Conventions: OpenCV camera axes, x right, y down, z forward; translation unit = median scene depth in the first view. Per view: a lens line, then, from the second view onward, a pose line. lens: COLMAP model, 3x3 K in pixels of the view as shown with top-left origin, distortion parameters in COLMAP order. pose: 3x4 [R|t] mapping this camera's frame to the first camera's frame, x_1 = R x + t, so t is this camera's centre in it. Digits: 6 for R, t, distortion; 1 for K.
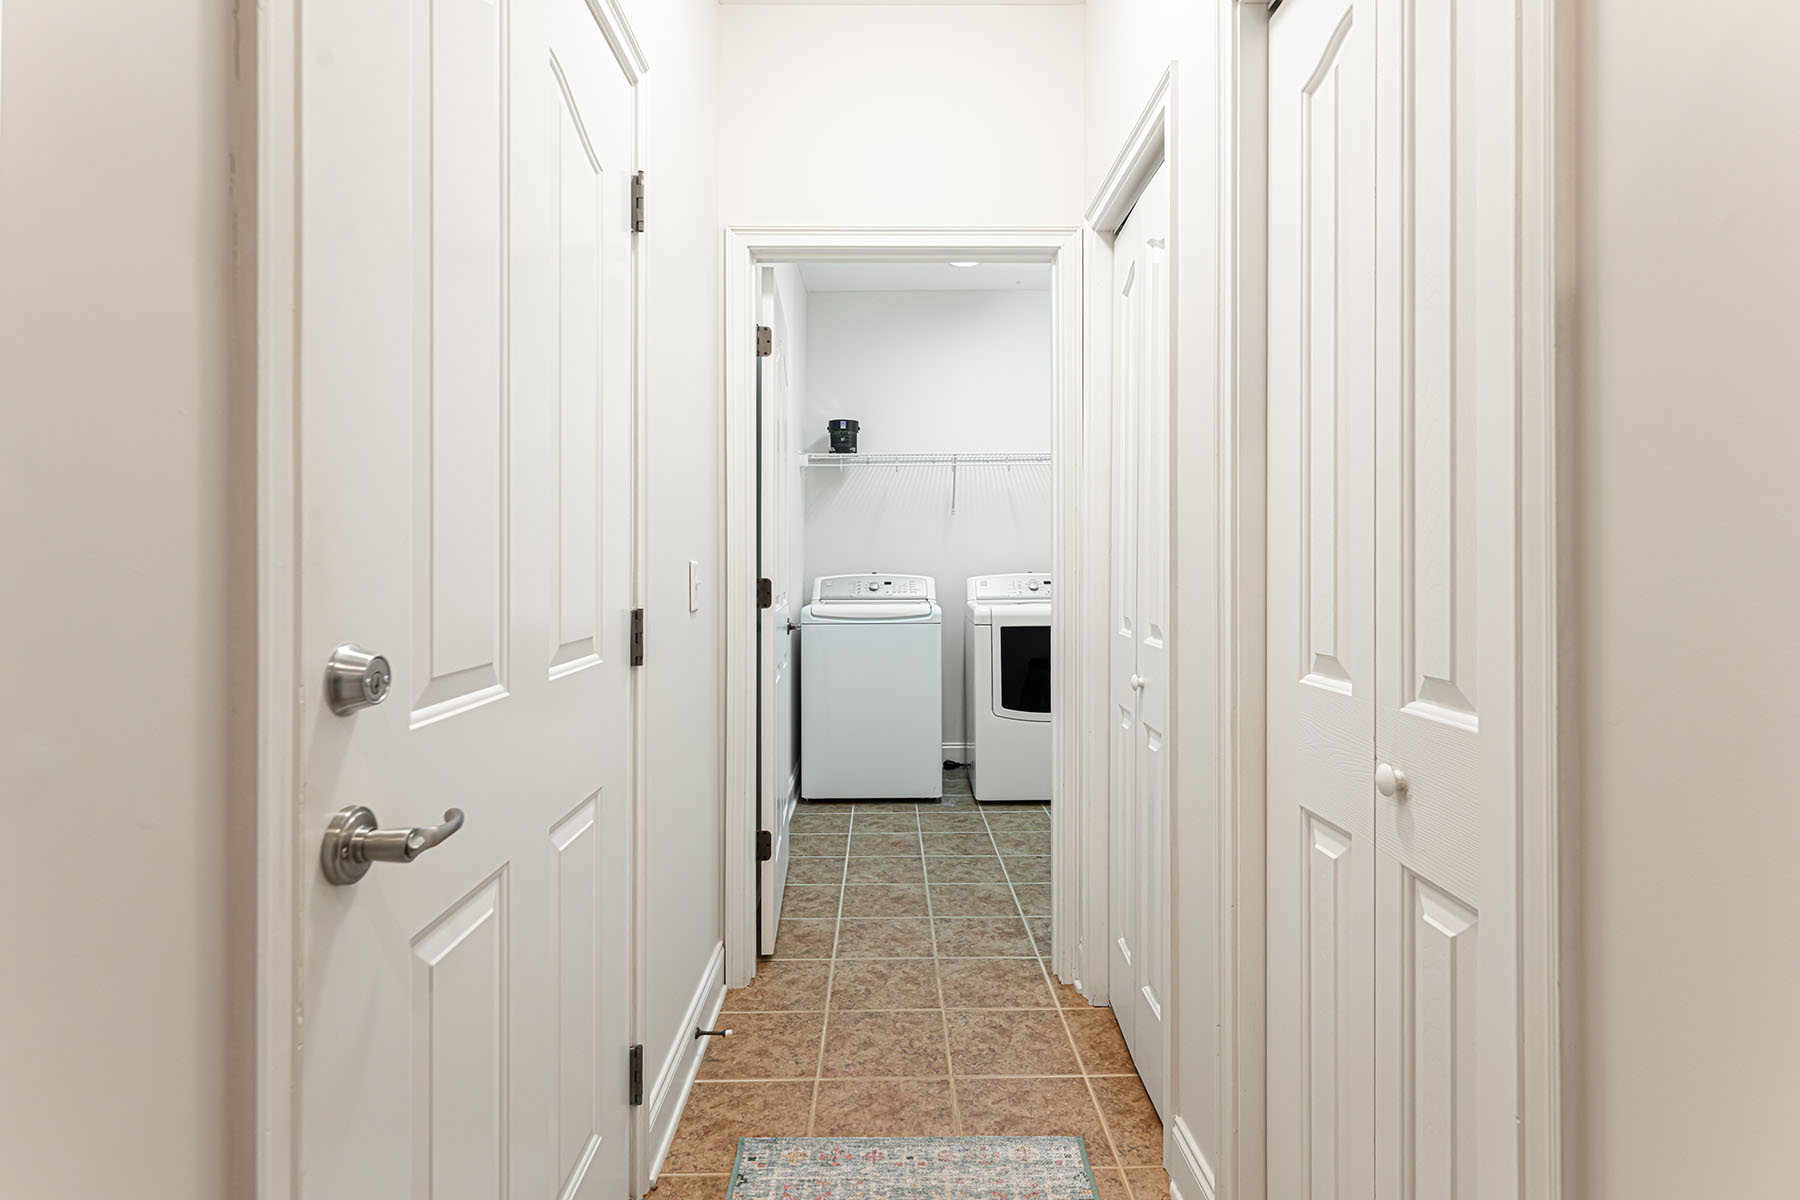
lens RADIAL K [[881.9, 0, 904.6], [0, 881.9, 562.8], [0, 0, 1]] dist [-0.001085, -0.000103]
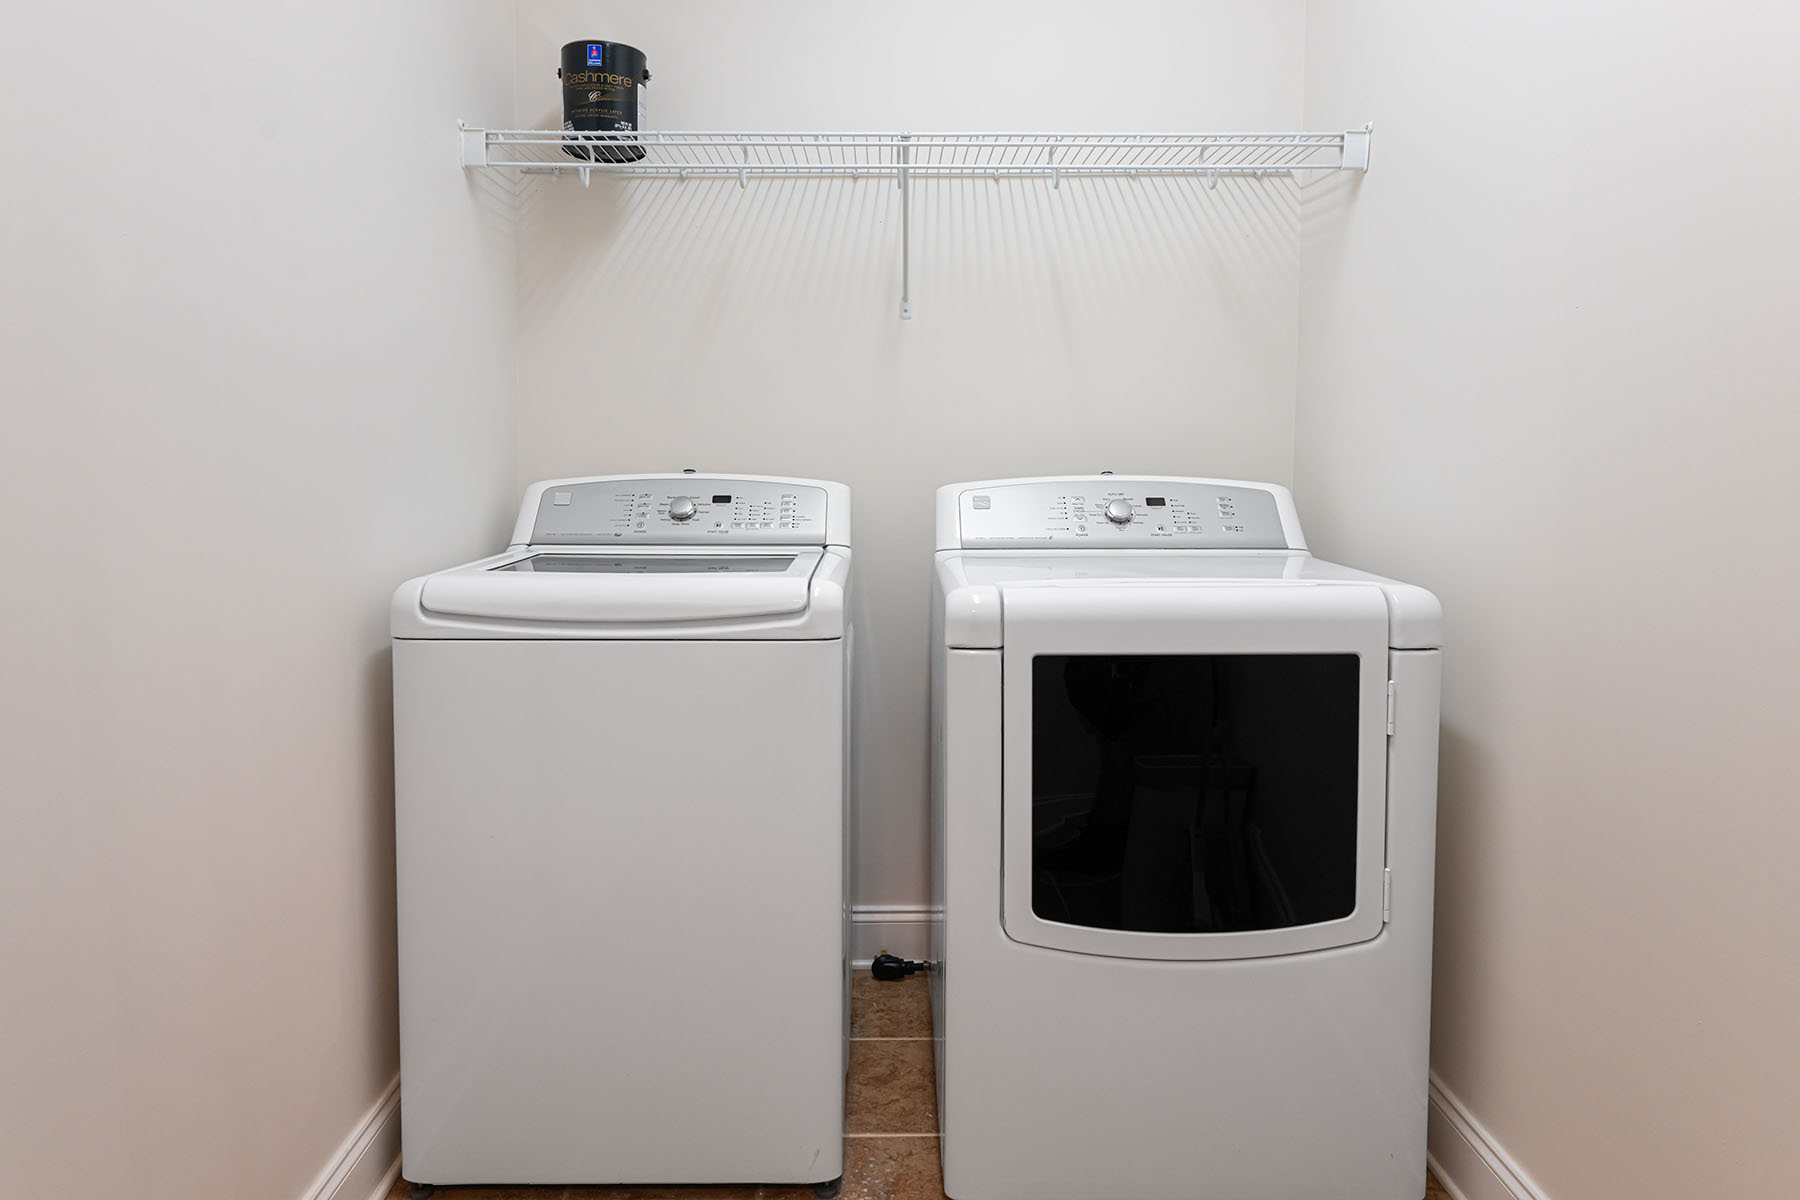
lens RADIAL K [[988.9, 0, 892.3], [0, 988.9, 529.7], [0, 0, 1]] dist [-0.001625, -0.000136]
pose [[0.999964, 0.007421, -0.004159, 0.054719], [-0.007048, 0.996481, 0.083526, 0.000734], [0.004765, -0.083493, 0.996497, 0.592099]]
